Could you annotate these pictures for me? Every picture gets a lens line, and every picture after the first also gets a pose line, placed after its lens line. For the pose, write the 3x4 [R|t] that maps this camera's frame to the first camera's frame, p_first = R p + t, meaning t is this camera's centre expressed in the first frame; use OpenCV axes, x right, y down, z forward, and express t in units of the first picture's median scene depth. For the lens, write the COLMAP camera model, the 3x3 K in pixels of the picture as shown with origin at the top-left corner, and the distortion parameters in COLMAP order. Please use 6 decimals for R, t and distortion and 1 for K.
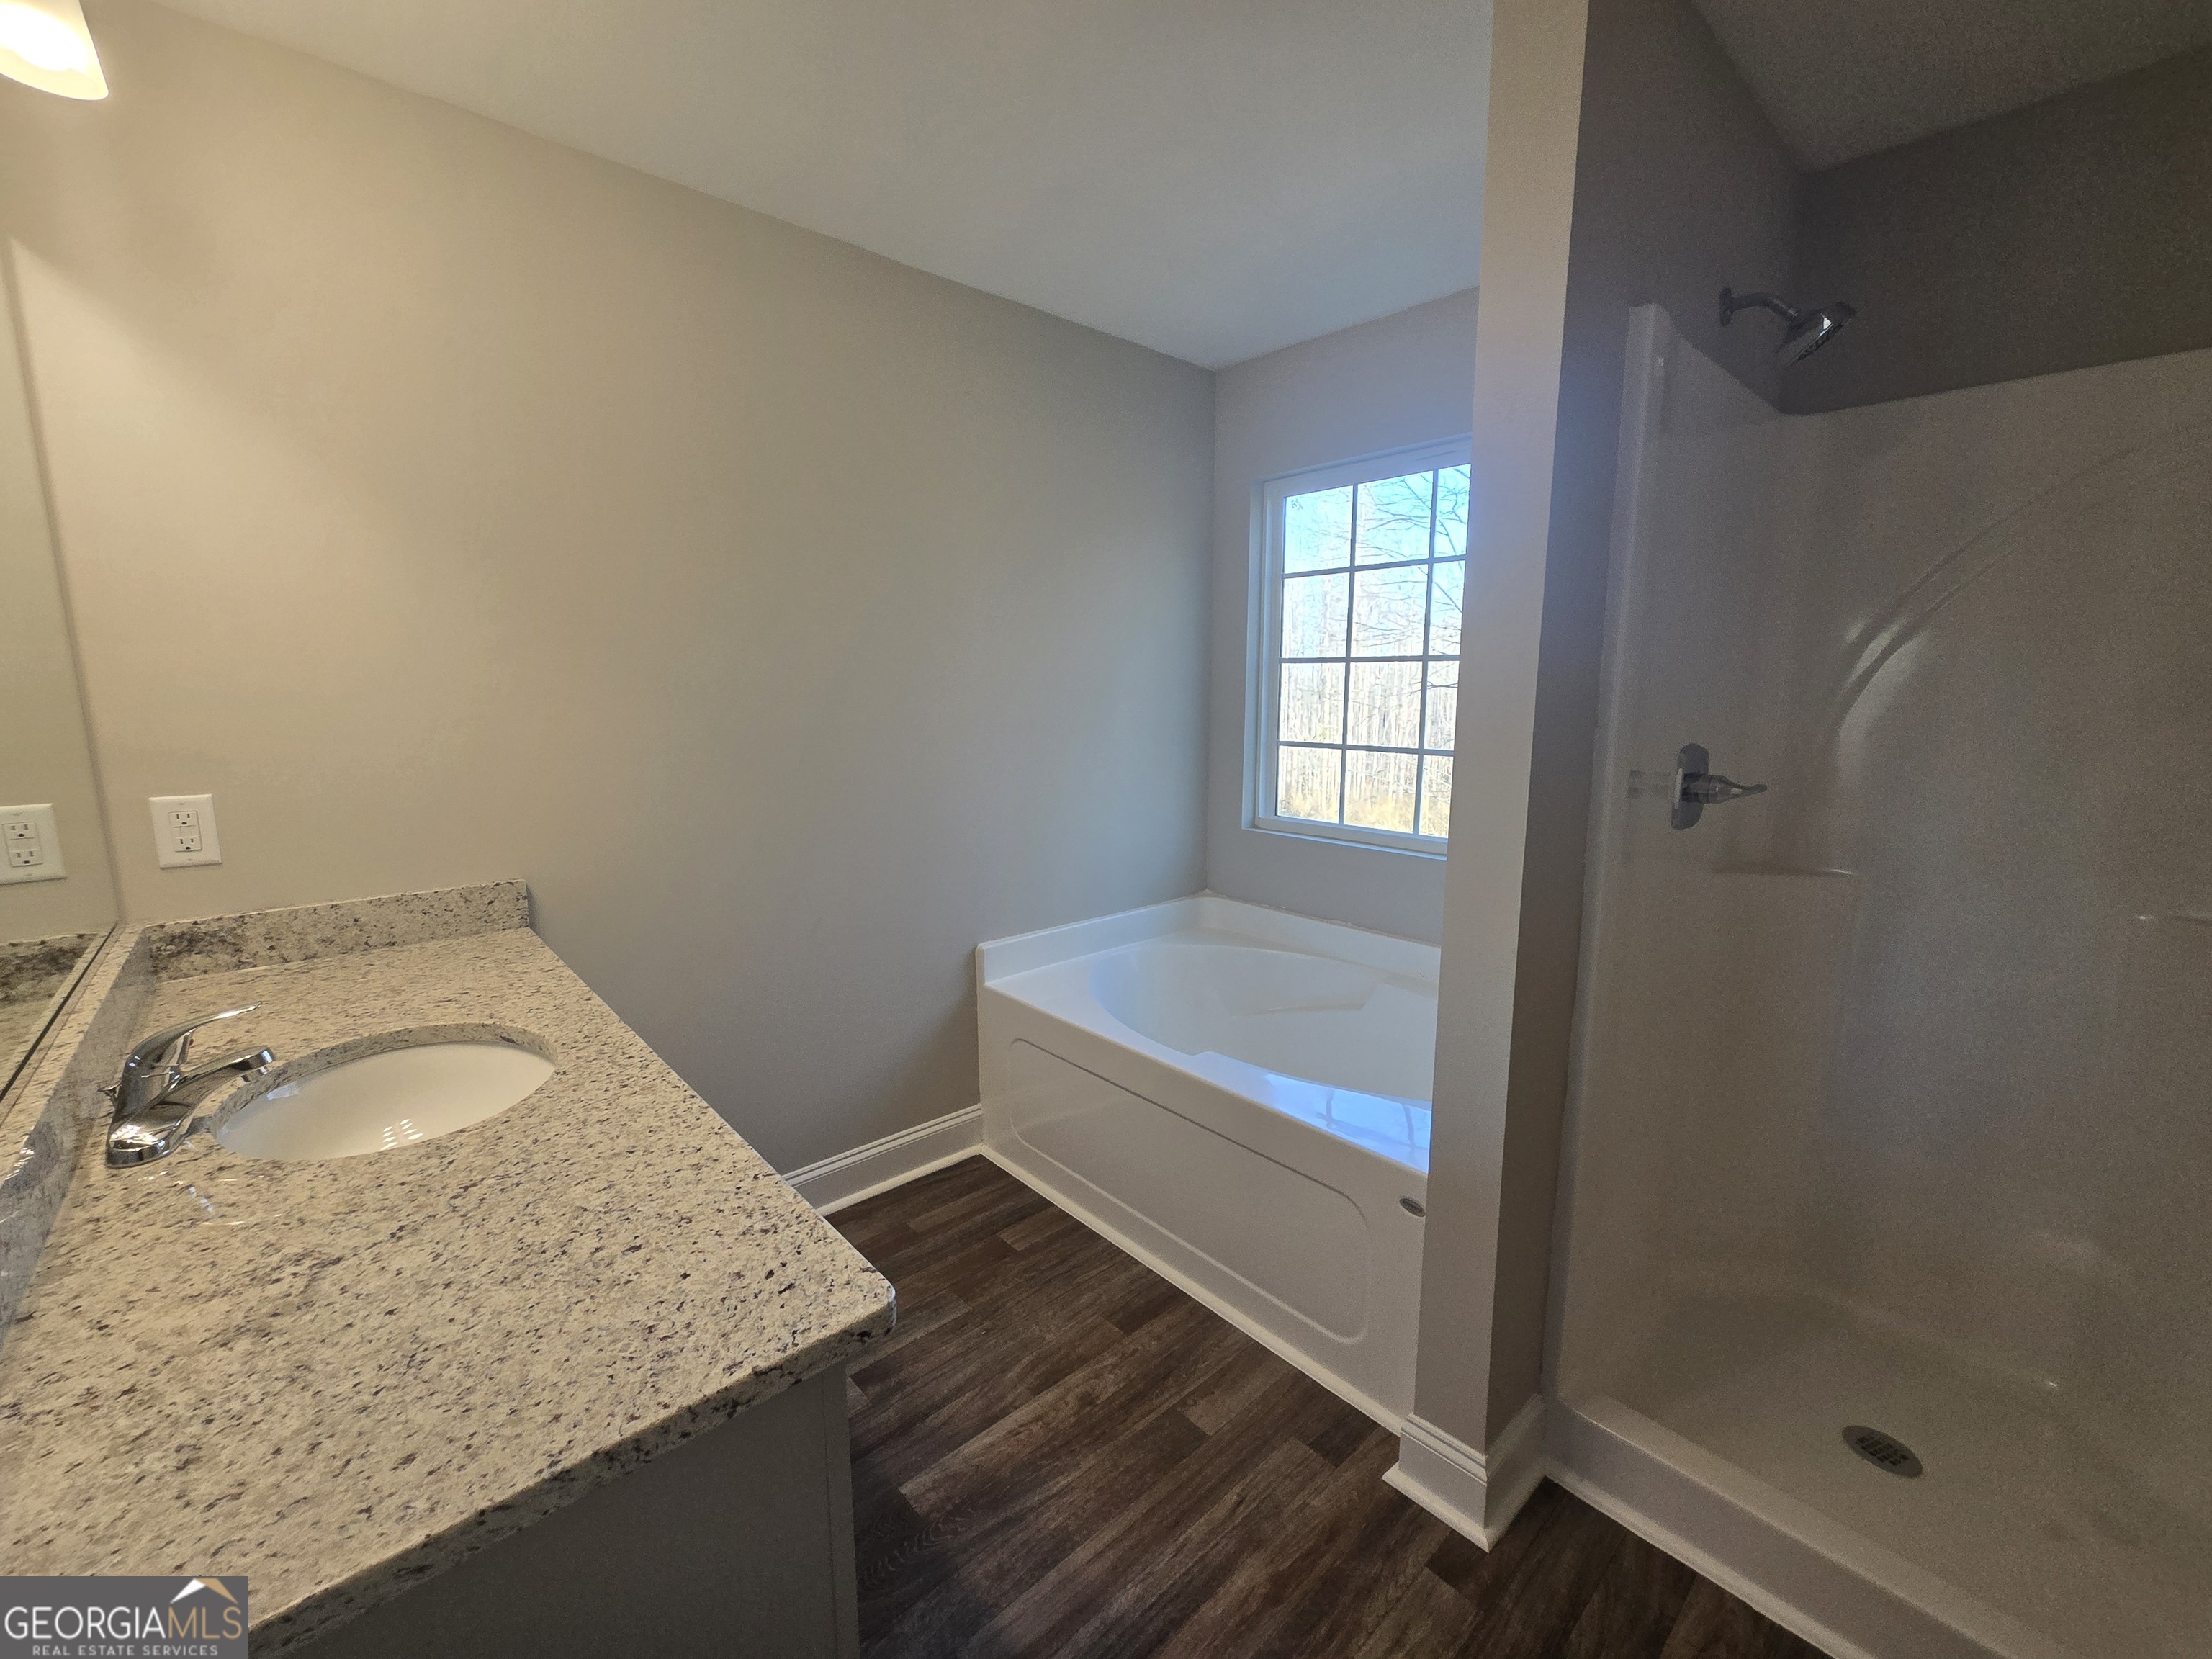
lens RADIAL K [[908.6, 0, 1101.7], [0, 908.6, 830.6], [0, 0, 1]] dist [0.002006, 0.000159]
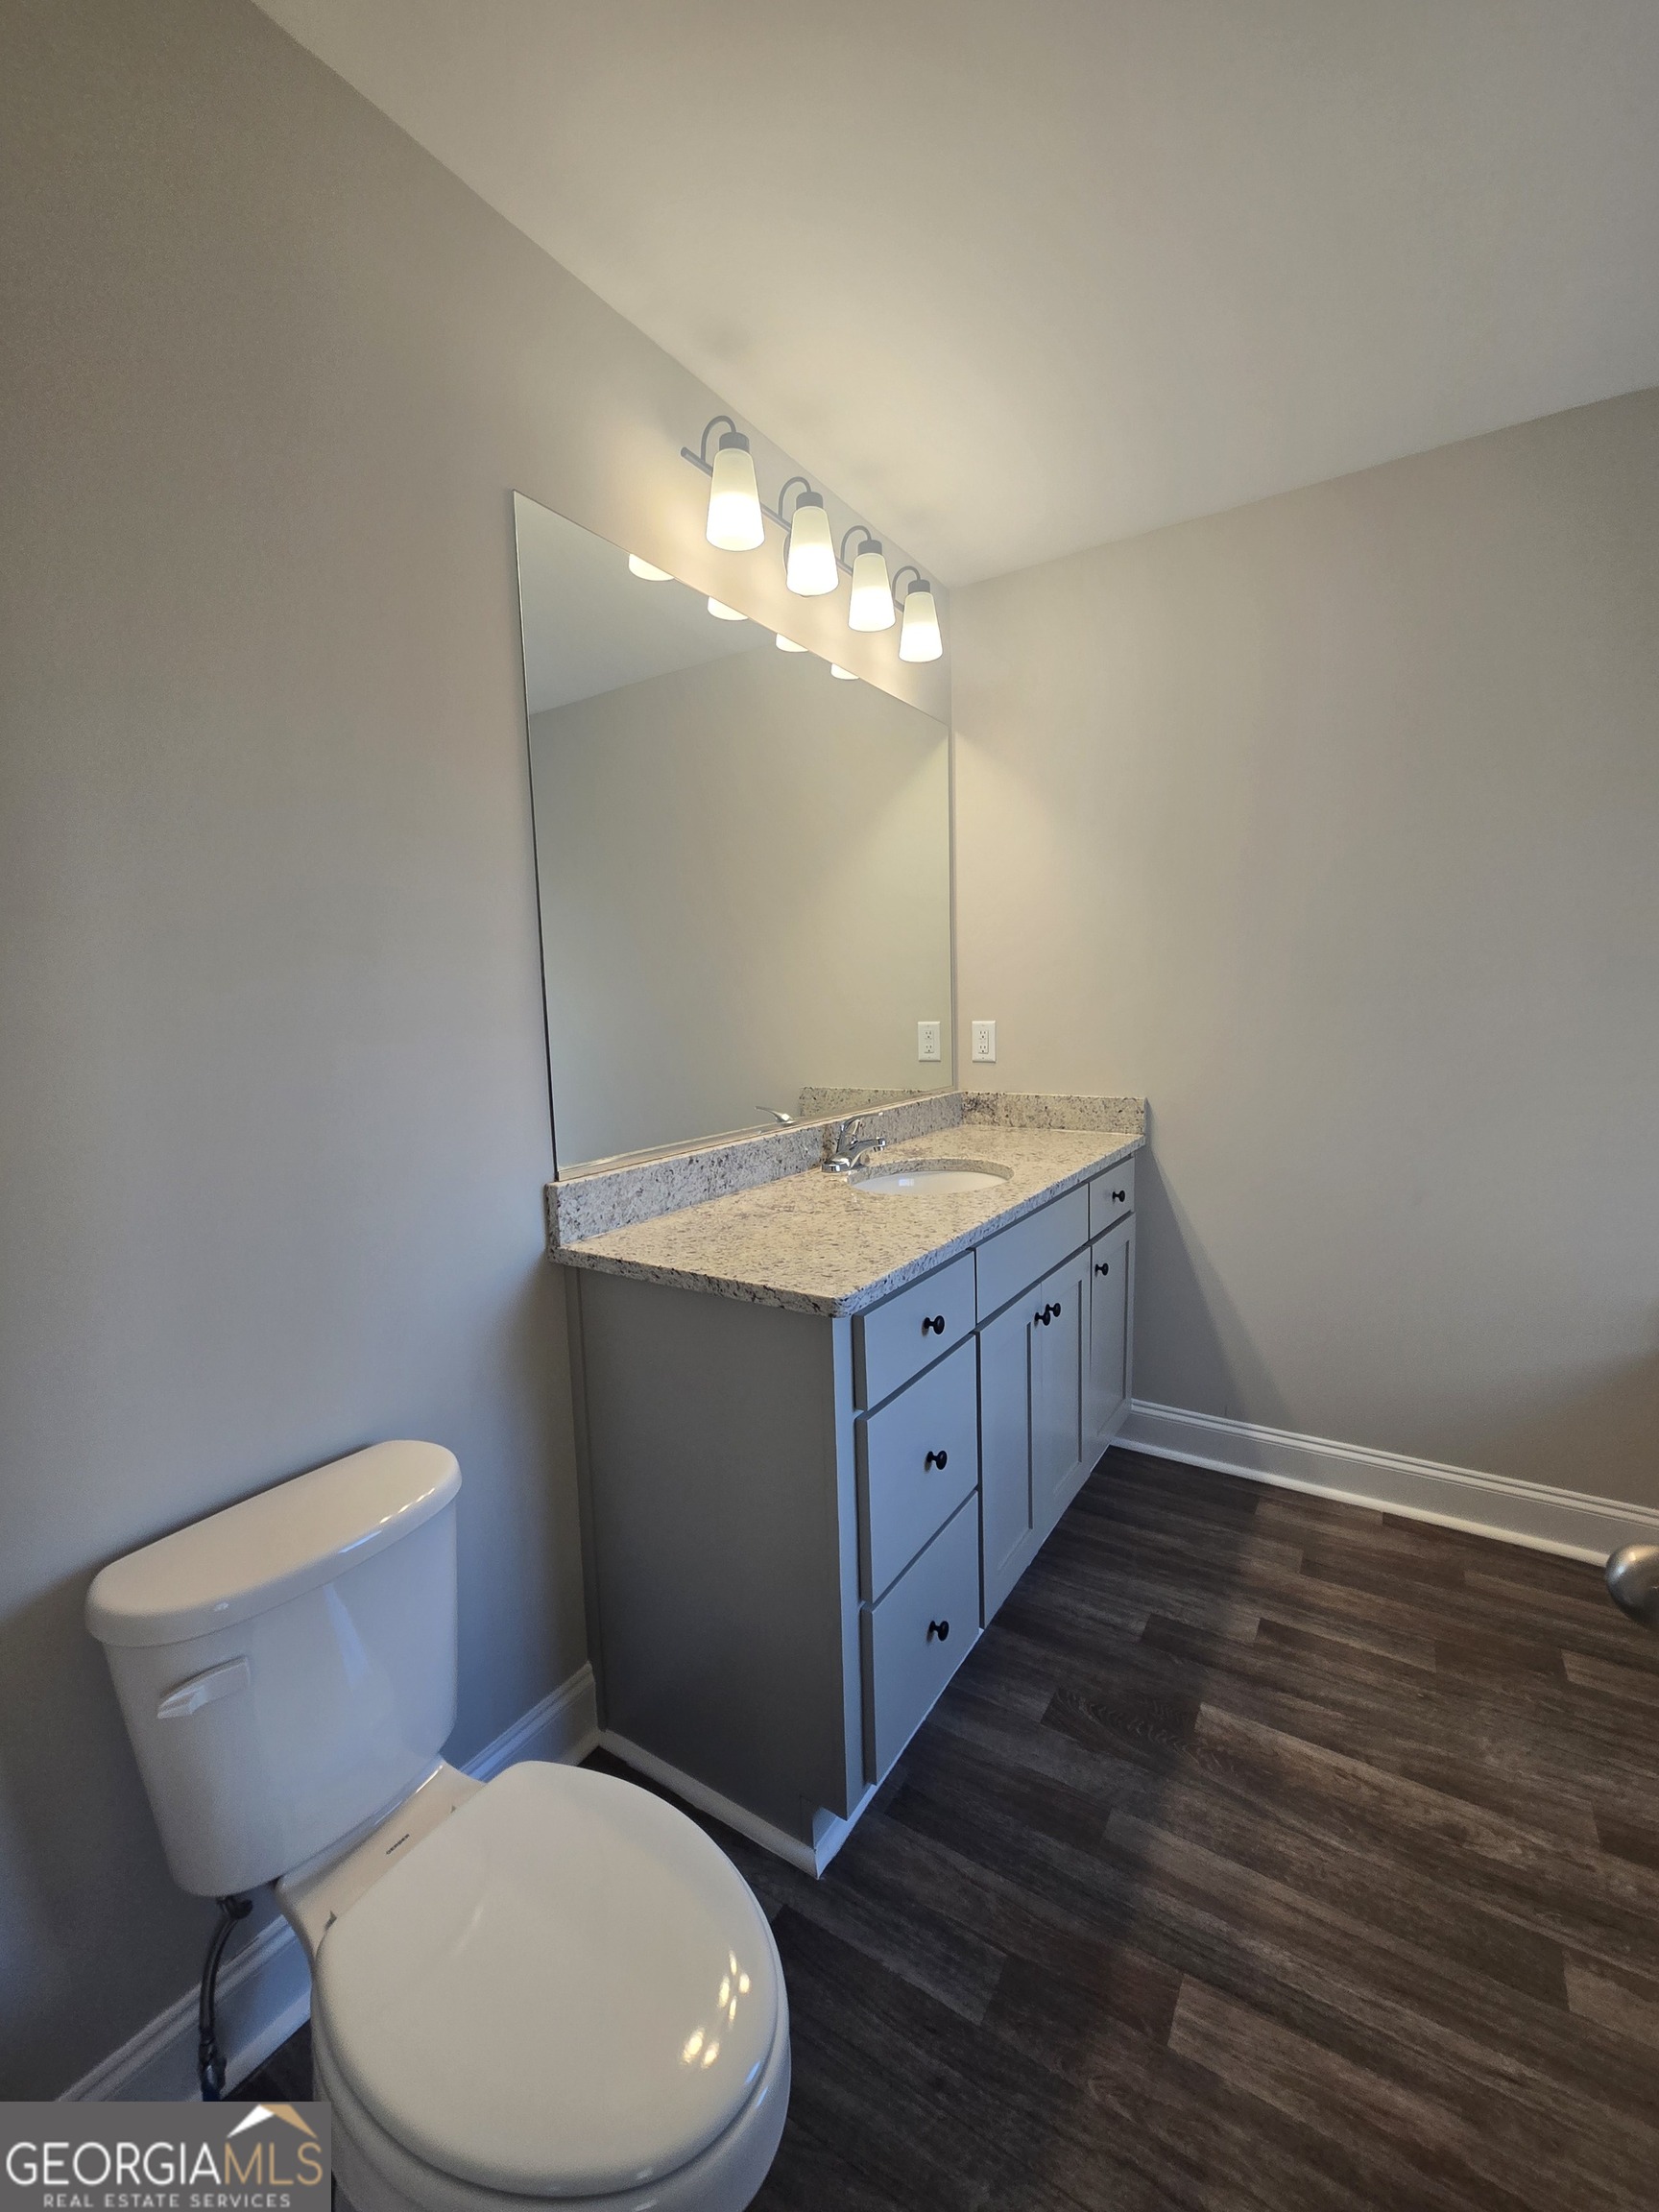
lens RADIAL K [[908.6, 0, 834.8], [0, 908.6, 1098.3], [0, 0, 1]] dist [0.002006, 0.000159]
pose [[0.269172, 0.099112, -0.957979, 0.604051], [-0.131375, 0.989171, 0.065426, 0.031493], [0.954090, 0.108243, 0.279278, 0.246071]]
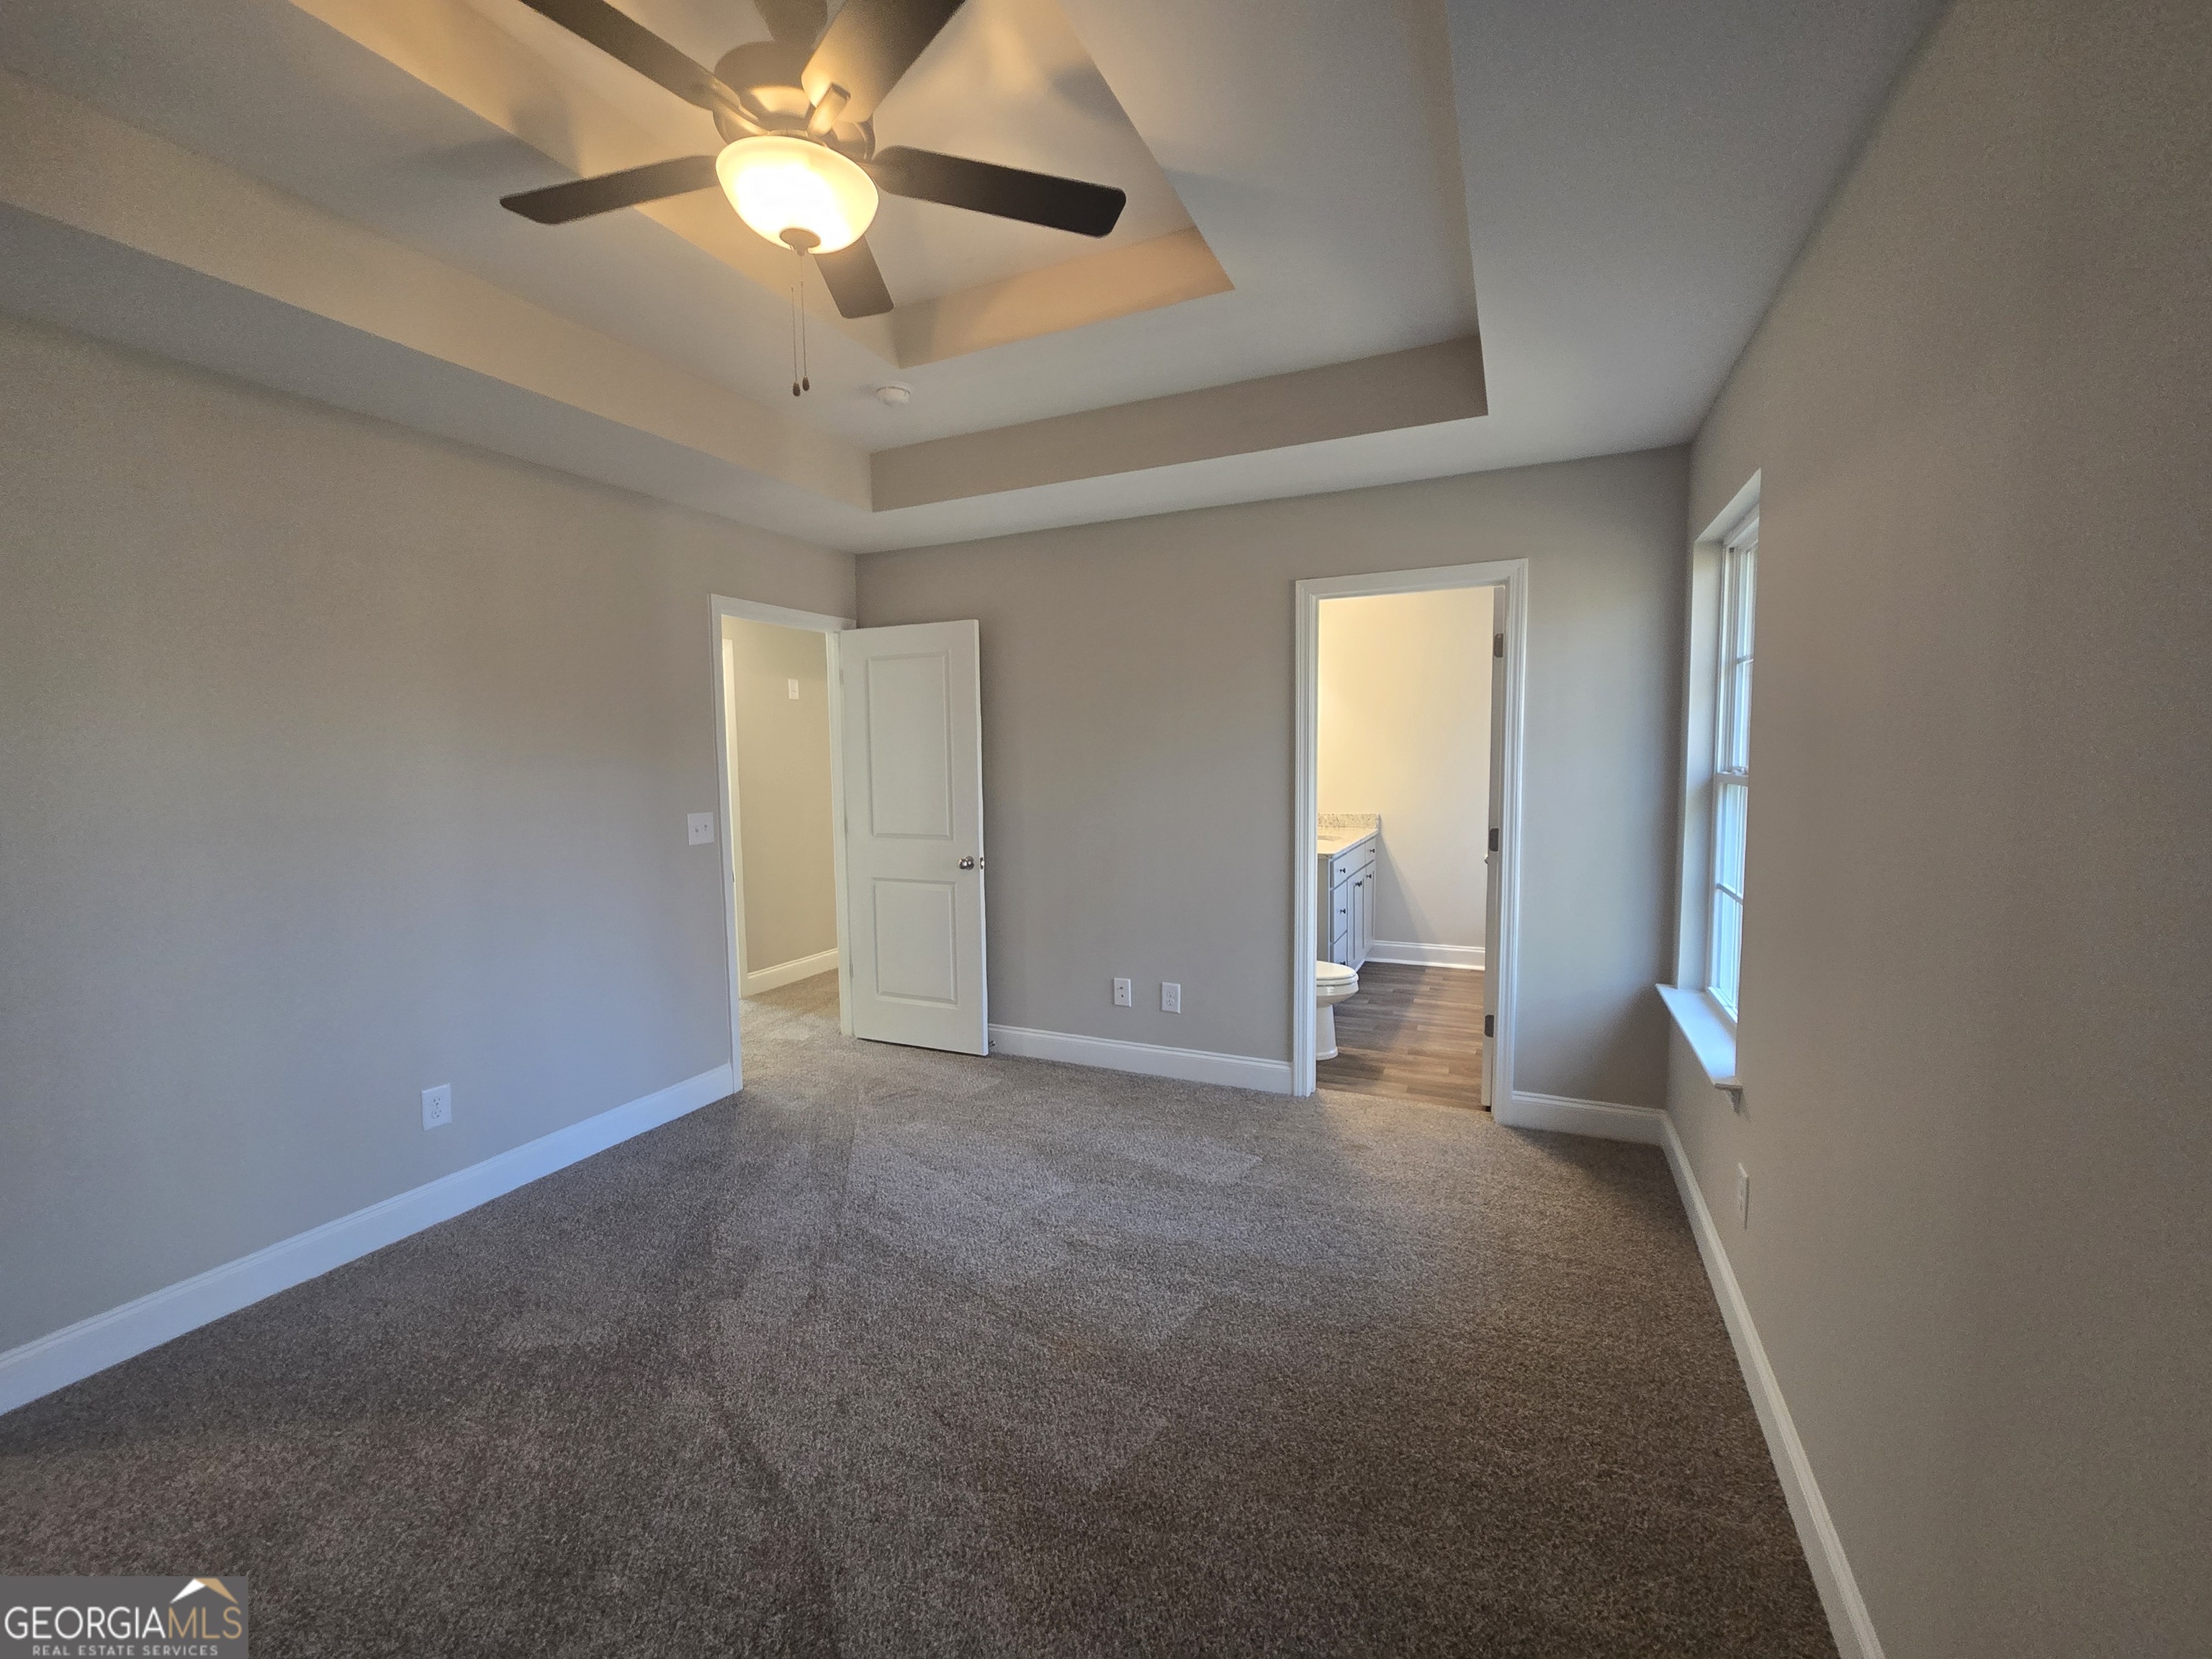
lens RADIAL K [[908.6, 0, 1092.6], [0, 908.6, 825.3], [0, 0, 1]] dist [0.002006, 0.000159]
pose [[0.387889, 0.068653, -0.919146, 2.356323], [-0.132909, 0.990966, 0.017928, 0.206298], [0.912073, 0.115209, 0.393510, -1.455151]]
